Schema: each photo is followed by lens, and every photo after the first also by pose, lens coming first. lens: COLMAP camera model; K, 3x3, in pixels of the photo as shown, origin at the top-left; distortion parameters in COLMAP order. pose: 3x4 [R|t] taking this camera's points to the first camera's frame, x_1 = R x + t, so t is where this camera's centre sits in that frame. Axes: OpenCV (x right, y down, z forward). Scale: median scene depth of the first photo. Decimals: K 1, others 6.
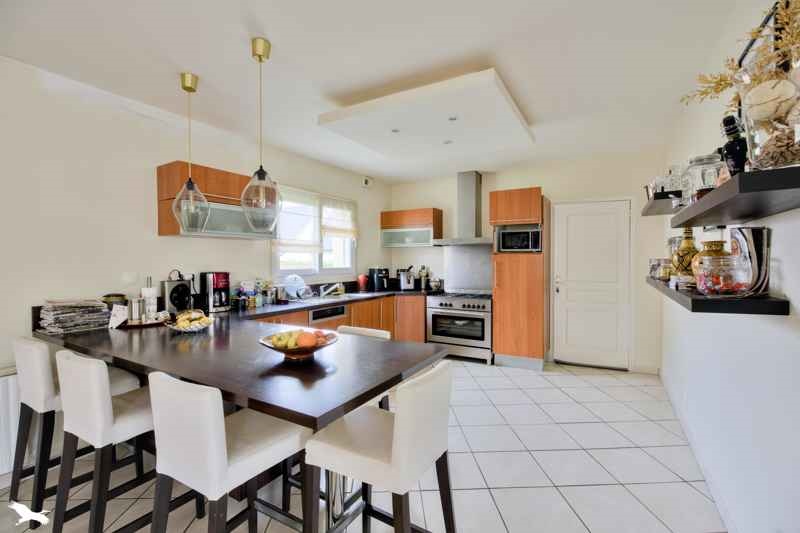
lens RADIAL K [[364.5, 0, 399.0], [0, 364.5, 263.6], [0, 0, 1]] dist [0.000873, 0.000075]
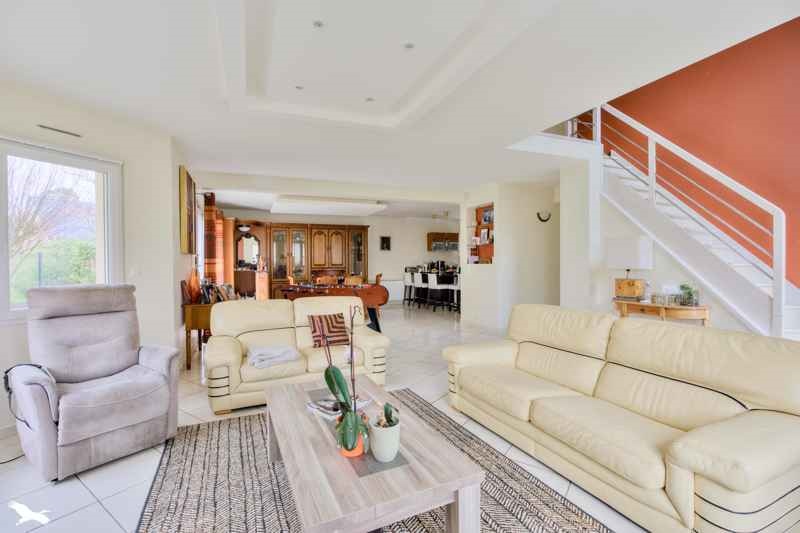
lens RADIAL K [[364.5, 0, 401.5], [0, 364.5, 265.1], [0, 0, 1]] dist [0.000873, 0.000075]
pose [[0.813020, -0.002743, -0.582229, 1.460643], [-0.000093, 0.999988, -0.004842, 0.095239], [0.582235, 0.003991, 0.813011, -2.459568]]
